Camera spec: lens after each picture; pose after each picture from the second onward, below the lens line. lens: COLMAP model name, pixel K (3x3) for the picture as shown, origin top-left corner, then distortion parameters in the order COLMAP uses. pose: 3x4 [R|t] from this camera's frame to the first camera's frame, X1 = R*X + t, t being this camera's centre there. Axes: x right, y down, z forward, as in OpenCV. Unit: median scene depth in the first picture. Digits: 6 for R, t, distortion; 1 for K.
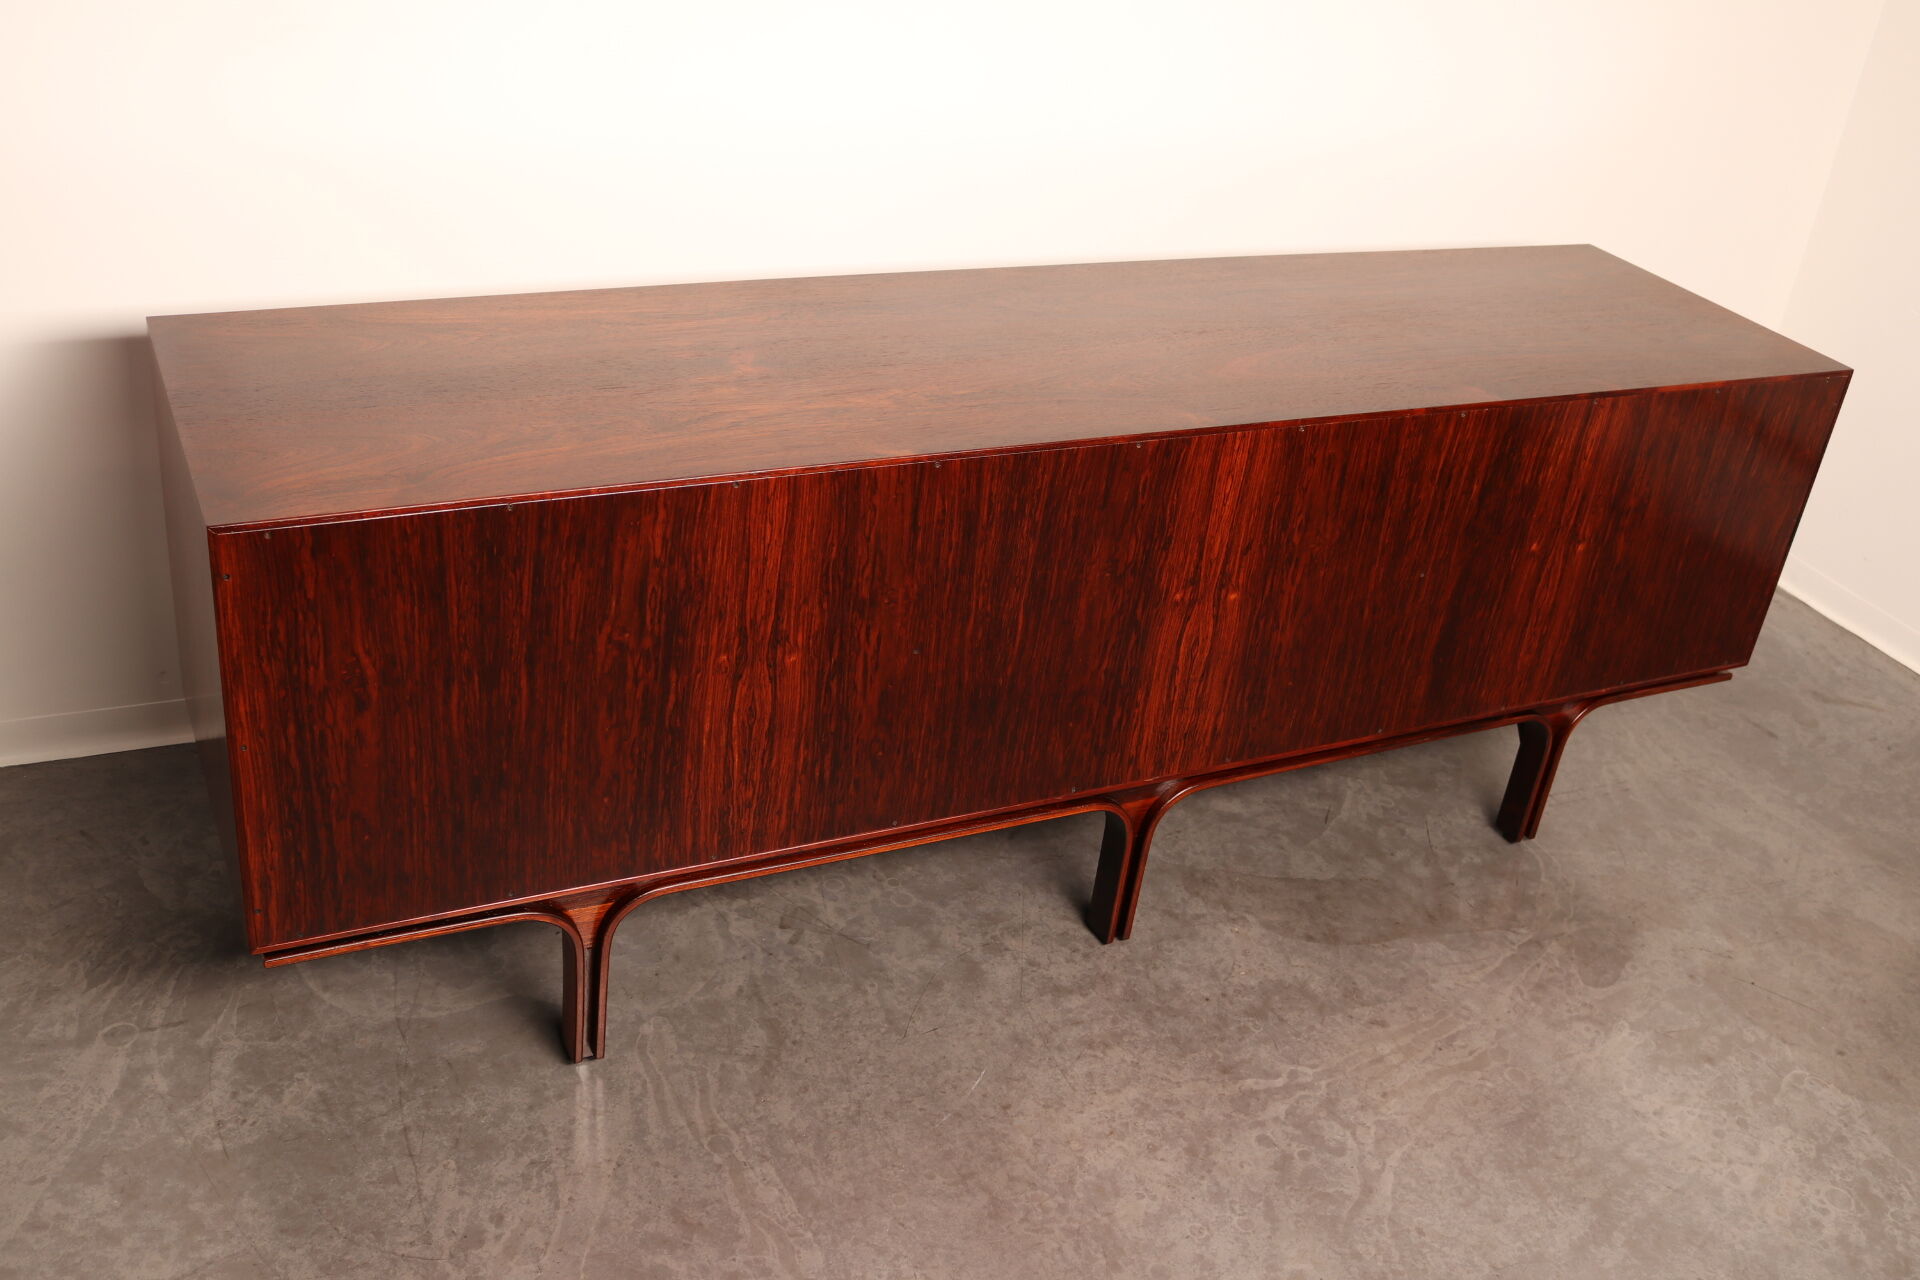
lens RADIAL K [[1903.0, 0, 941.8], [0, 1903.0, 648.2], [0, 0, 1]] dist [-0.105655, 0.000000]
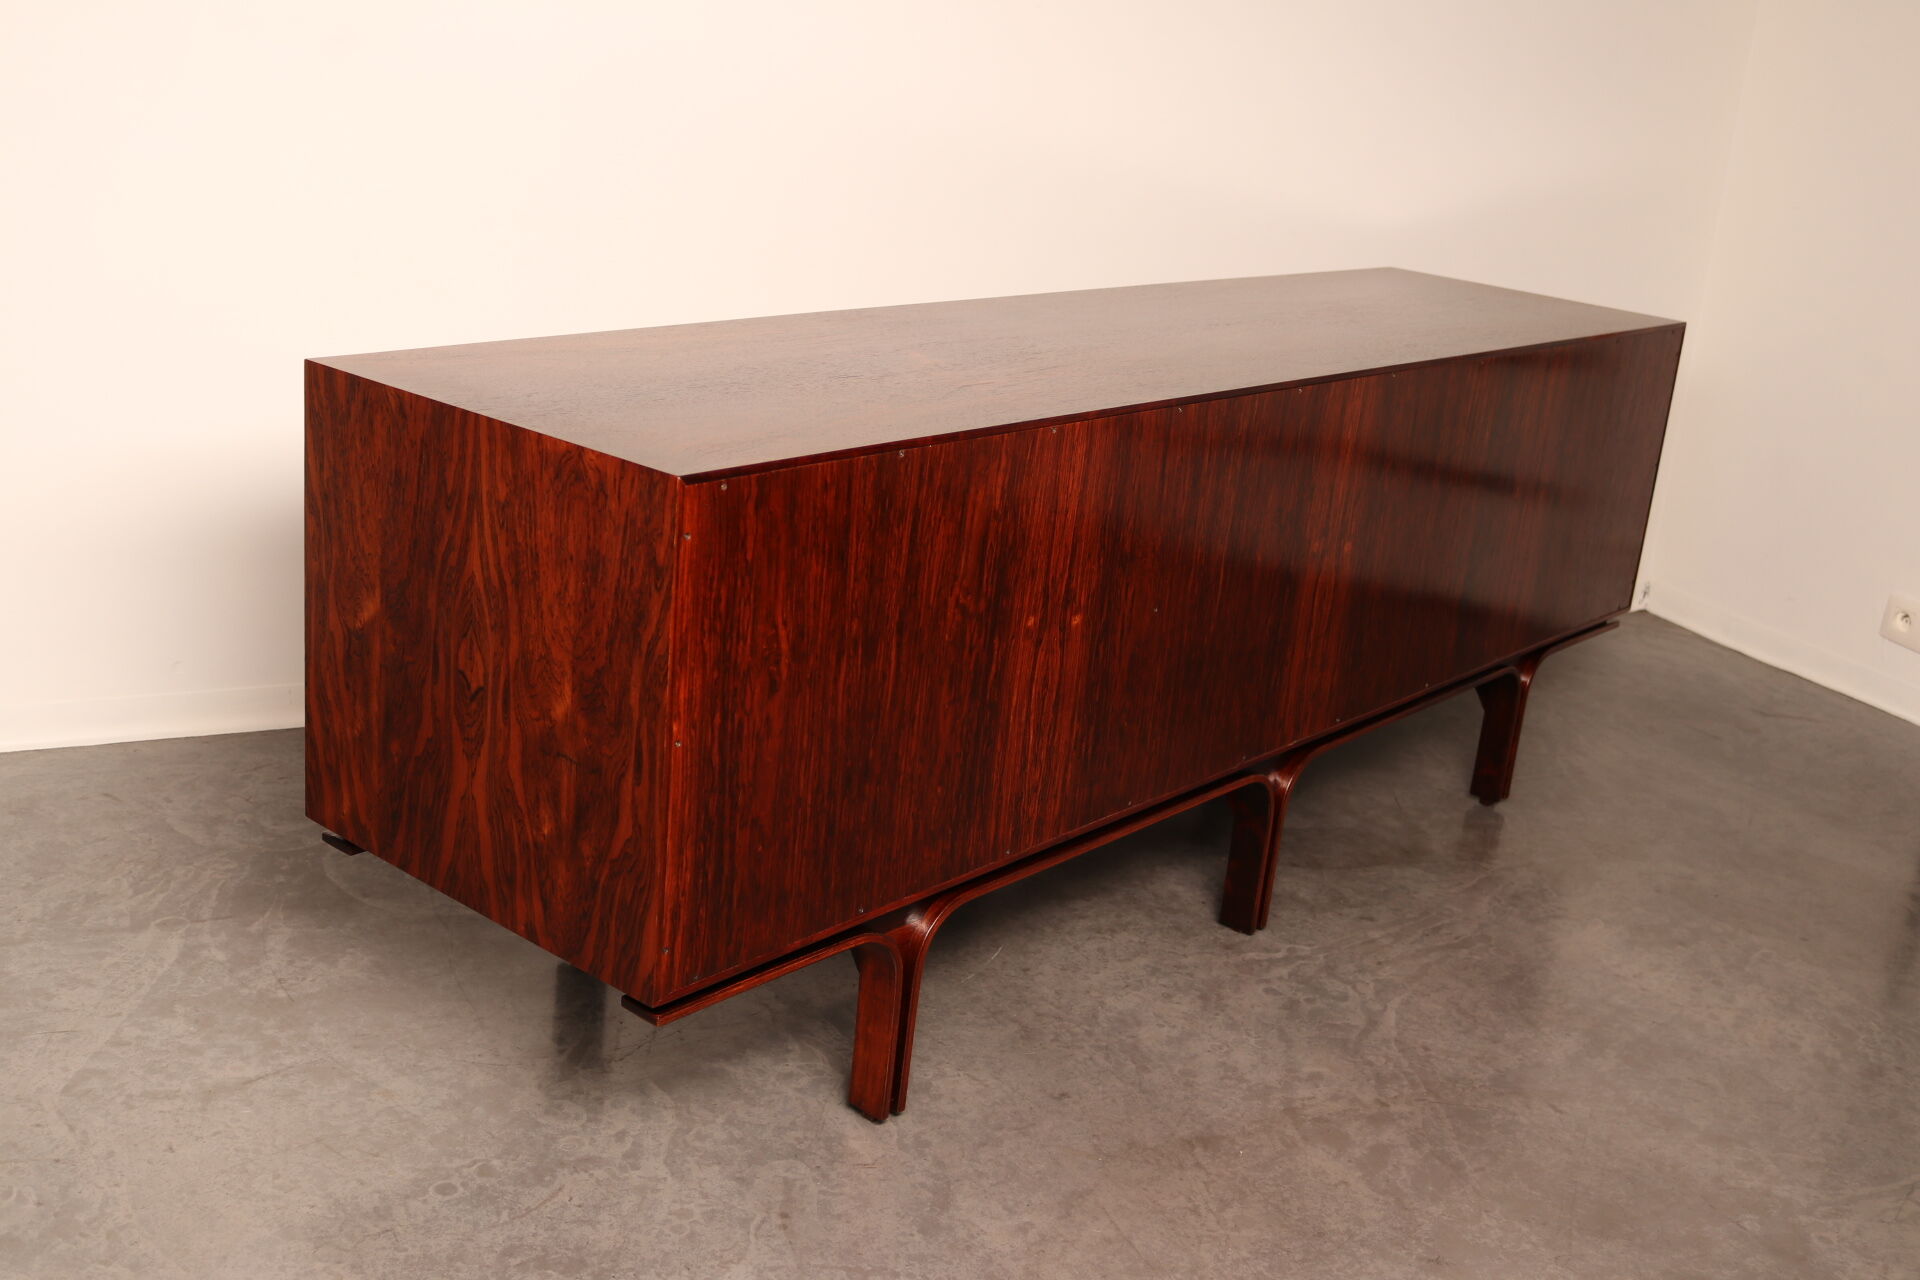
lens RADIAL K [[2133.3, 0, 962.7], [0, 2133.3, 655.7], [0, 0, 1]] dist [-0.105281, 0.000000]
pose [[0.914620, -0.146023, 0.377024, -0.553256], [0.203178, 0.972205, -0.116348, 0.140249], [-0.349555, 0.183017, 0.918867, 0.007176]]
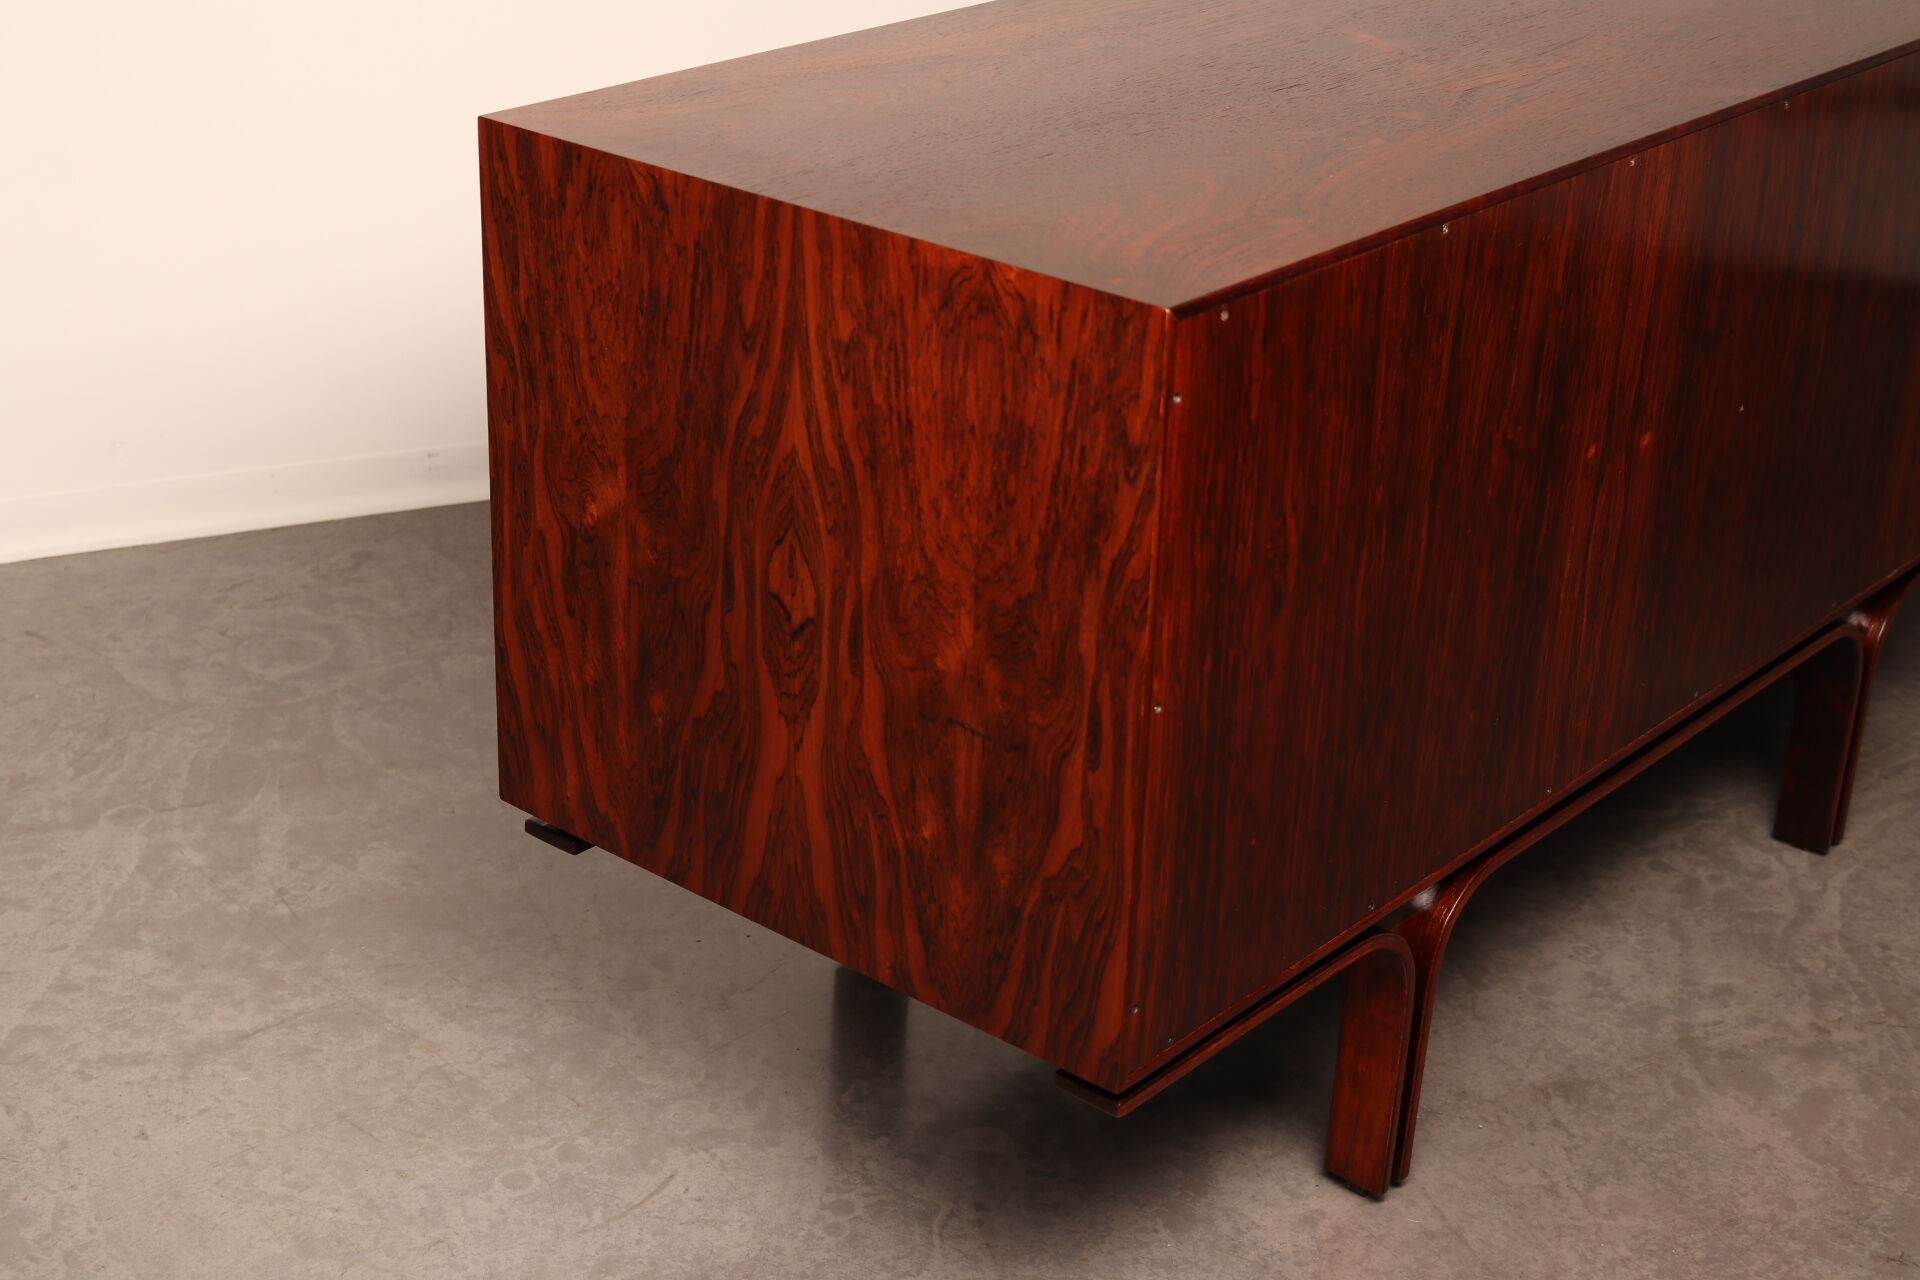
lens RADIAL K [[2979.1, 0, 947.9], [0, 2979.1, 638.2], [0, 0, 1]] dist [-0.015282, 0.000000]
pose [[0.913474, -0.233589, 0.333170, -0.652799], [0.253380, 0.967225, -0.016575, 0.027353], [-0.318378, 0.099559, 0.942721, 0.123052]]
